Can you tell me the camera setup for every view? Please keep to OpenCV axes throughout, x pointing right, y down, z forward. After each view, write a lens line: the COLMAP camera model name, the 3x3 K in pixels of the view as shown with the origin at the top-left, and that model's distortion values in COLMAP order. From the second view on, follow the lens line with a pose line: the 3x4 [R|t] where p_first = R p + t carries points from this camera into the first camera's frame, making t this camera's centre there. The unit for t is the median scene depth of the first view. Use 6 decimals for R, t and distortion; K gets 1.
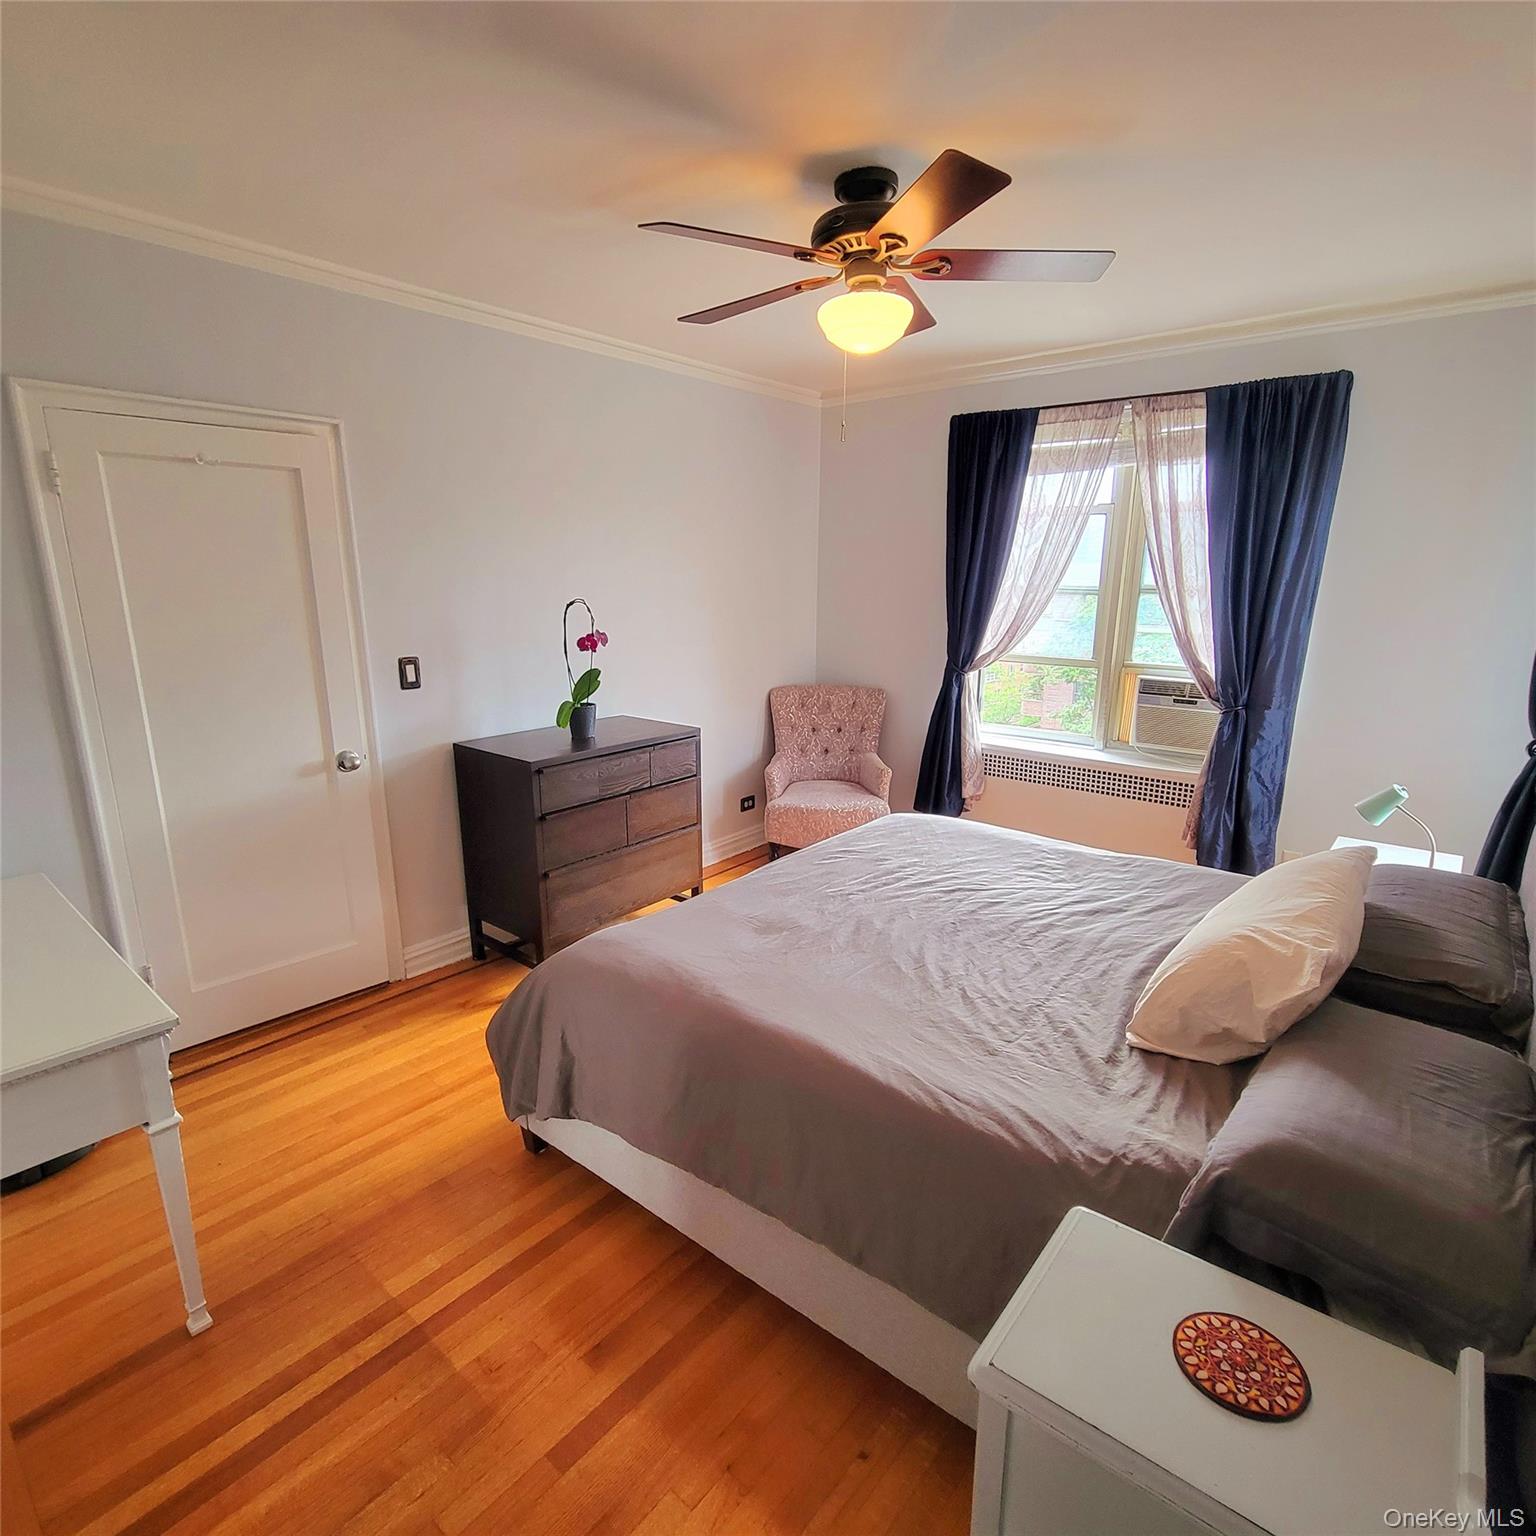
lens RADIAL K [[850.0, 0, 773.9], [0, 850.0, 781.9], [0, 0, 1]] dist [0.003798, -0.002439]
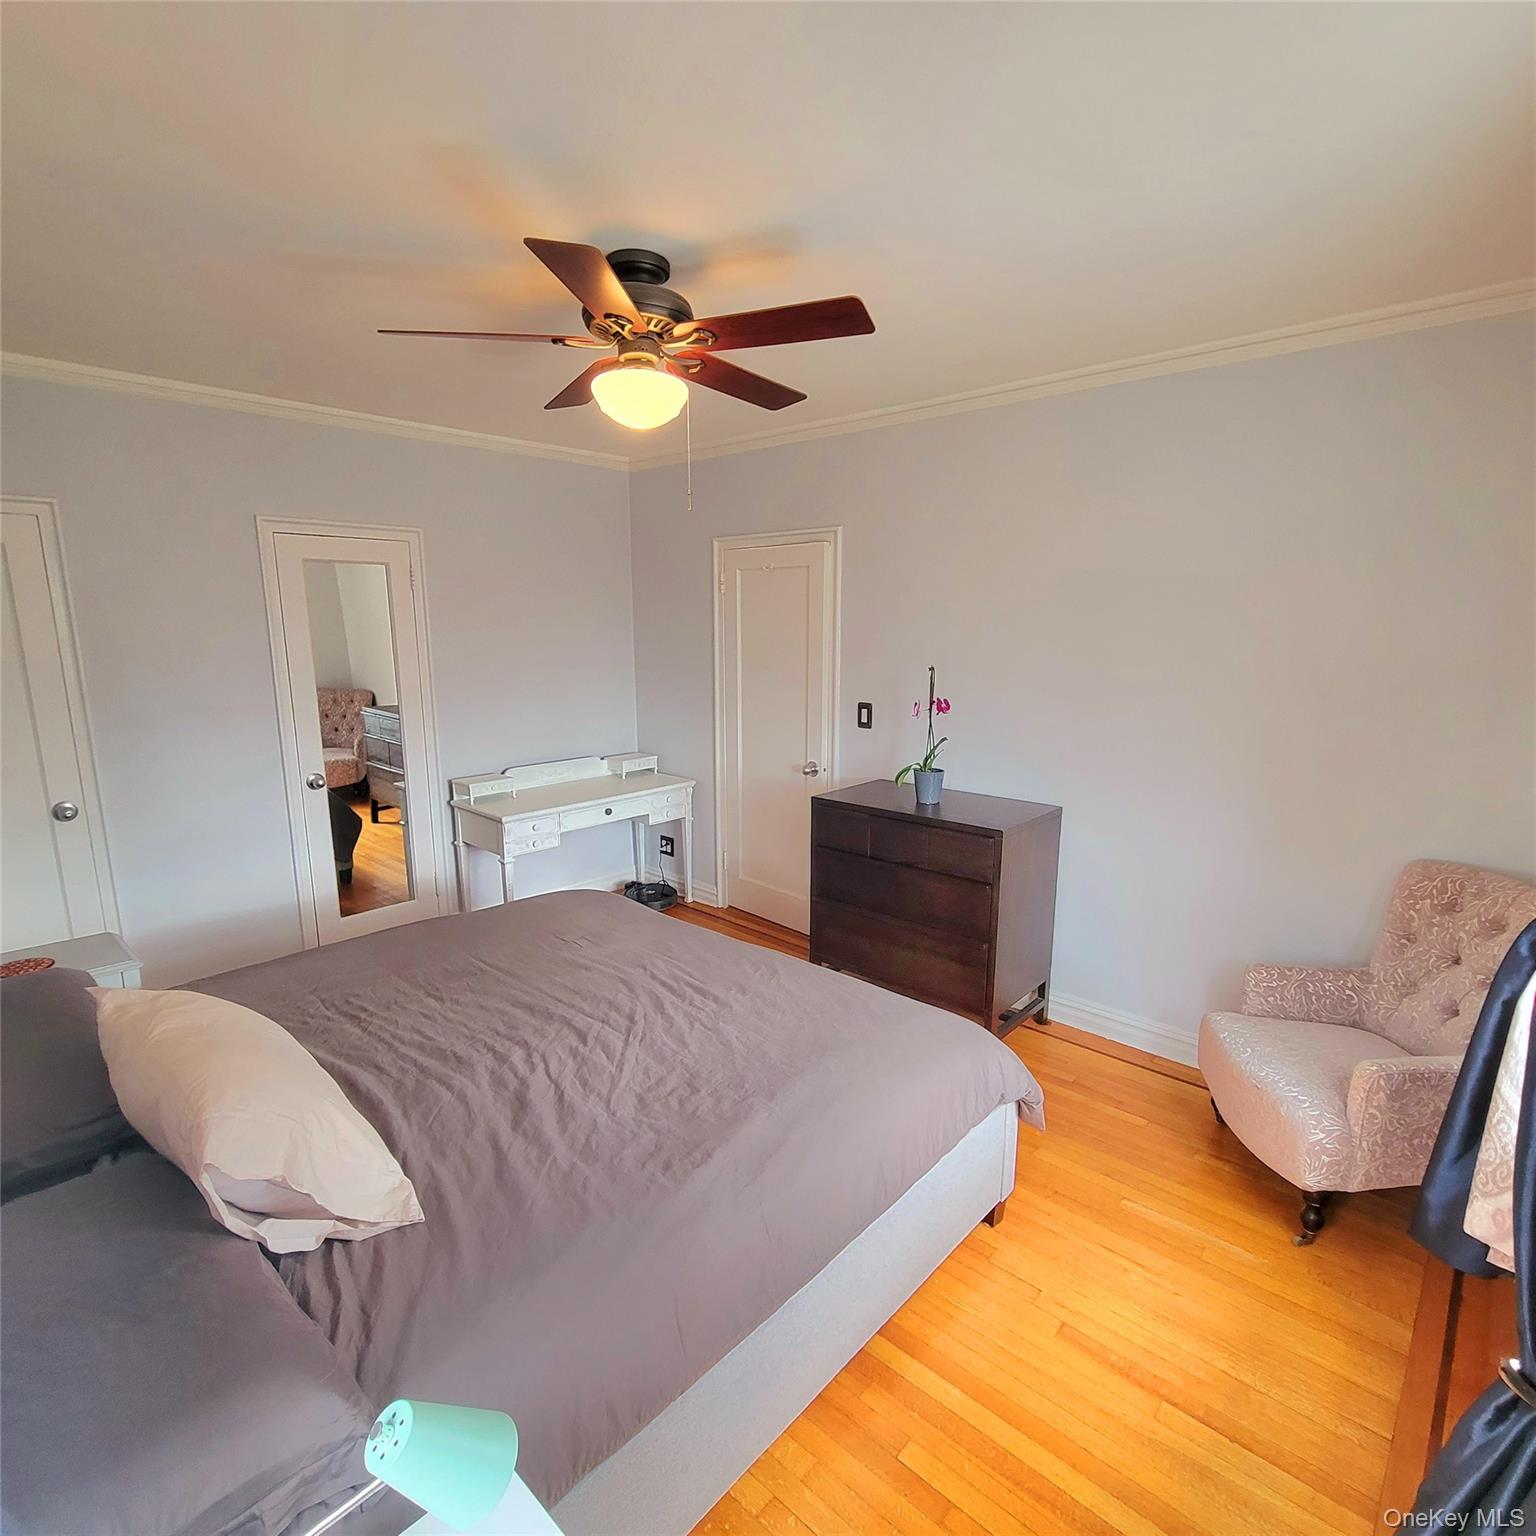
lens RADIAL K [[850.0, 0, 773.9], [0, 850.0, 781.9], [0, 0, 1]] dist [0.003798, -0.002439]
pose [[-0.060764, 0.185048, -0.980849, 0.924525], [-0.248079, 0.949031, 0.194414, -0.275040], [0.966832, 0.255141, -0.011761, 1.023031]]
